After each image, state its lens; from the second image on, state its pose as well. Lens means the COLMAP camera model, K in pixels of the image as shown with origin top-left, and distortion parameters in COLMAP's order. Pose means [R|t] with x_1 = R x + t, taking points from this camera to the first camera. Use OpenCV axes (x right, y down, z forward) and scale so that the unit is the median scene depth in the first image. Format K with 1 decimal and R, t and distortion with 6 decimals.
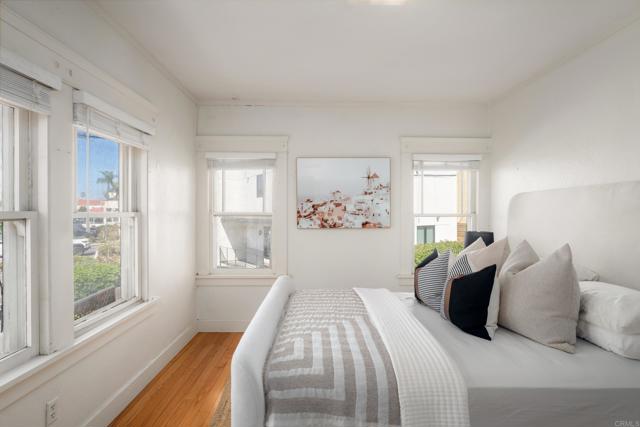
lens RADIAL K [[321.8, 0, 319.9], [0, 321.8, 213.8], [0, 0, 1]] dist [-0.016476, 0.000416]
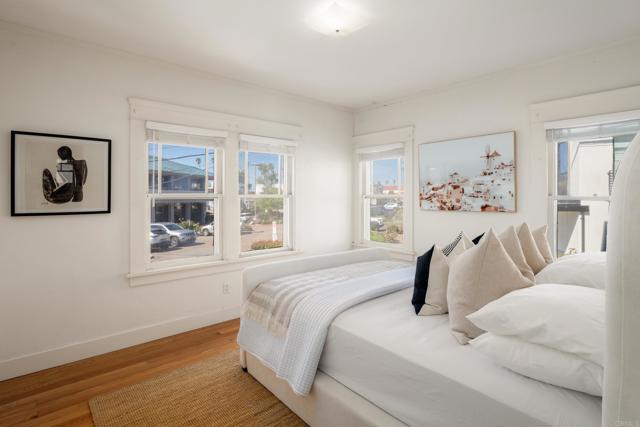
lens RADIAL K [[321.8, 0, 308.2], [0, 321.8, 194.2], [0, 0, 1]] dist [-0.016476, 0.000416]
pose [[0.625725, -0.005545, -0.780024, 0.539110], [-0.003458, 0.999945, -0.009883, 0.005079], [0.780036, 0.008882, 0.625672, 0.030927]]
